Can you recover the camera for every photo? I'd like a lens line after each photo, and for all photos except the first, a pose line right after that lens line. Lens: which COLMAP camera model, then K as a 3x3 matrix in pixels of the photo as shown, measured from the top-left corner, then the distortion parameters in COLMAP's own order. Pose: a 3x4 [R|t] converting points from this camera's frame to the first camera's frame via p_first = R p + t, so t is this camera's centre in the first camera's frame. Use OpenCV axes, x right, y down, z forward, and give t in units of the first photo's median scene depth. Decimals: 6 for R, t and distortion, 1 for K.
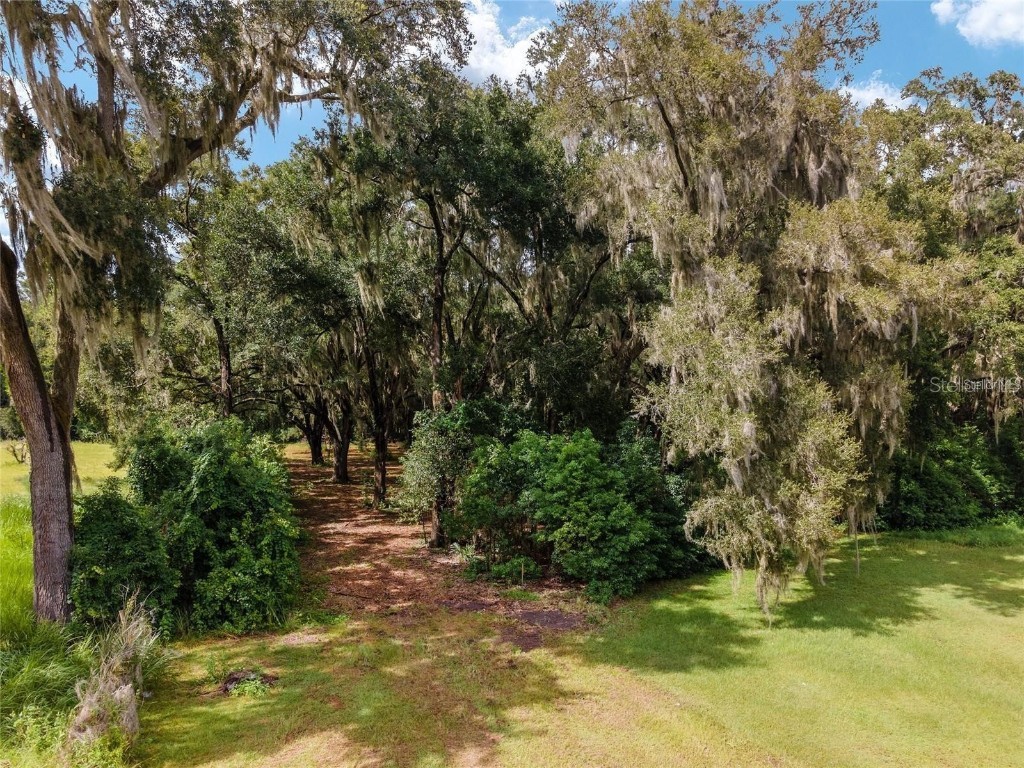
lens RADIAL K [[749.9, 0, 512.0], [0, 749.9, 384.0], [0, 0, 1]] dist [-0.001121, 0.062423]
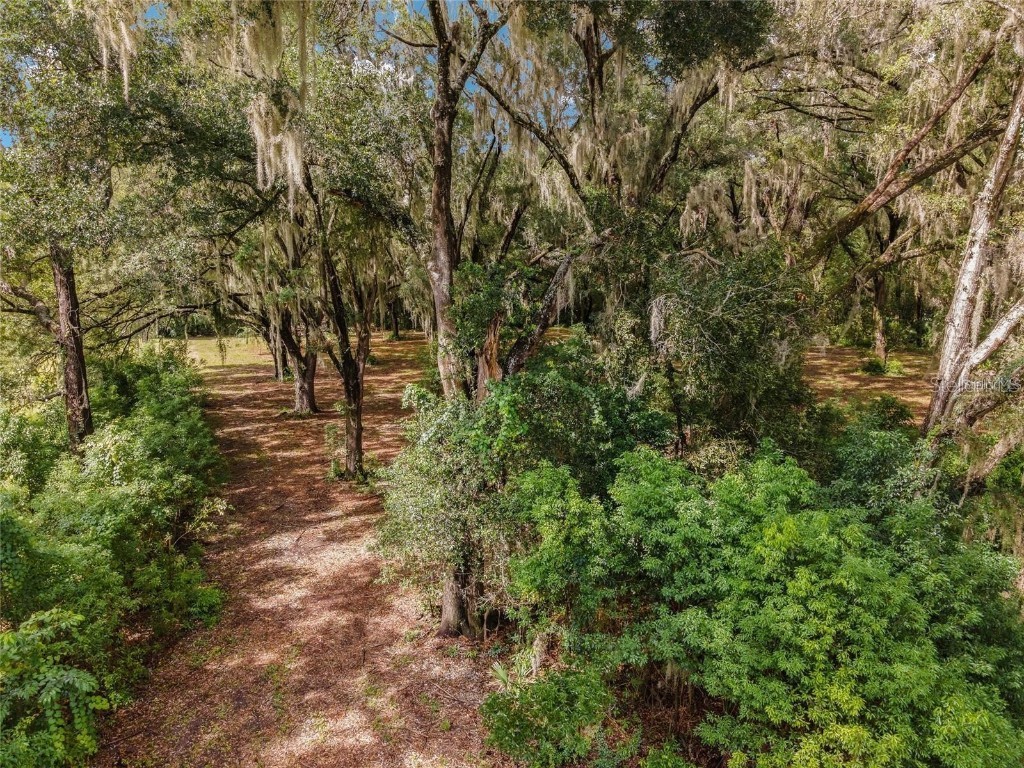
lens RADIAL K [[749.9, 0, 512.0], [0, 749.9, 384.0], [0, 0, 1]] dist [-0.001121, 0.062423]
pose [[0.999127, -0.017376, 0.038001, -0.070217], [0.010331, 0.983924, 0.178289, -0.056559], [-0.040488, -0.177741, 0.983244, 0.440993]]
